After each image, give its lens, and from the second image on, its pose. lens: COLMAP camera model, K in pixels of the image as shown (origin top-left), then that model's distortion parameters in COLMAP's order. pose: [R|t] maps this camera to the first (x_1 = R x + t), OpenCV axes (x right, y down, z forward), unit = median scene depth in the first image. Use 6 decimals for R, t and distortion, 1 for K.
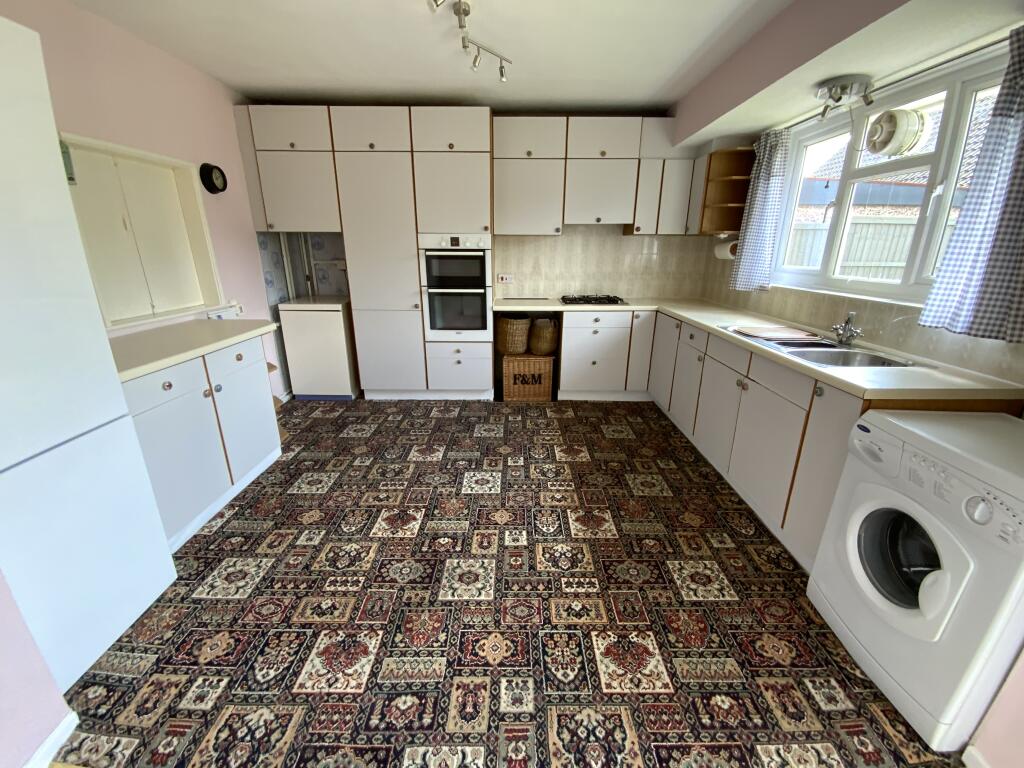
lens RADIAL K [[419.0, 0, 512.0], [0, 419.0, 384.0], [0, 0, 1]] dist [0.024587, -0.021079]
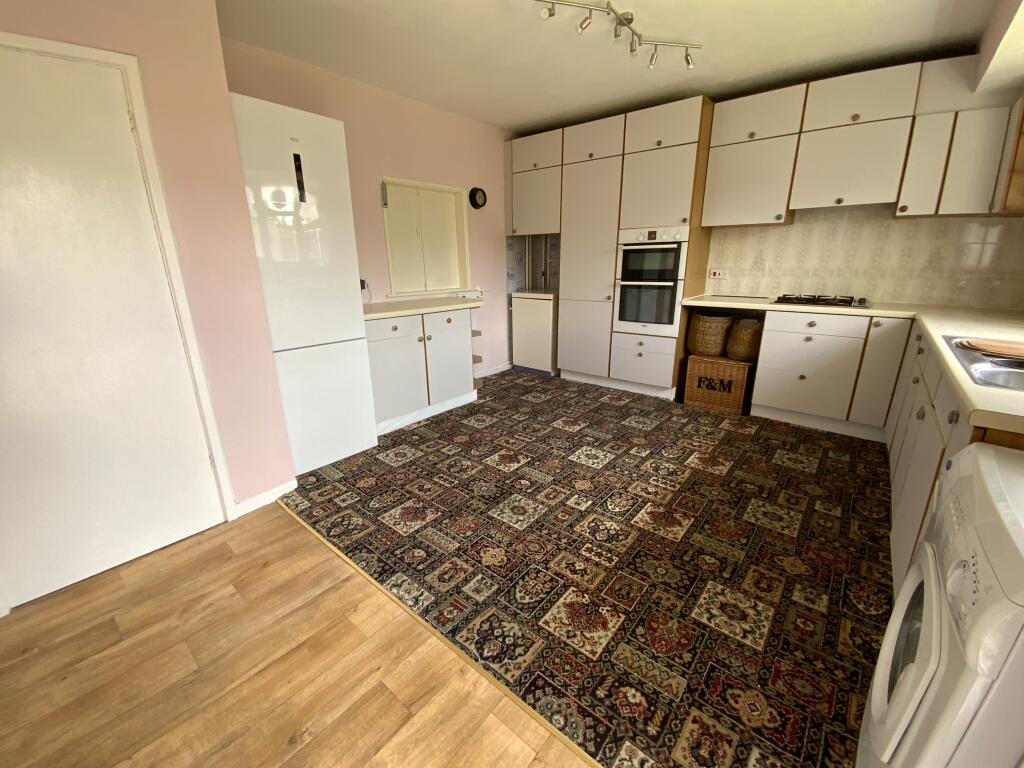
lens RADIAL K [[417.4, 0, 533.8], [0, 417.4, 384.5], [0, 0, 1]] dist [0.064428, -0.034453]
pose [[0.787900, 0.173520, -0.590850, 0.302655], [-0.169947, 0.983488, 0.062205, 0.004420], [0.591888, 0.051402, 0.804380, 0.006064]]
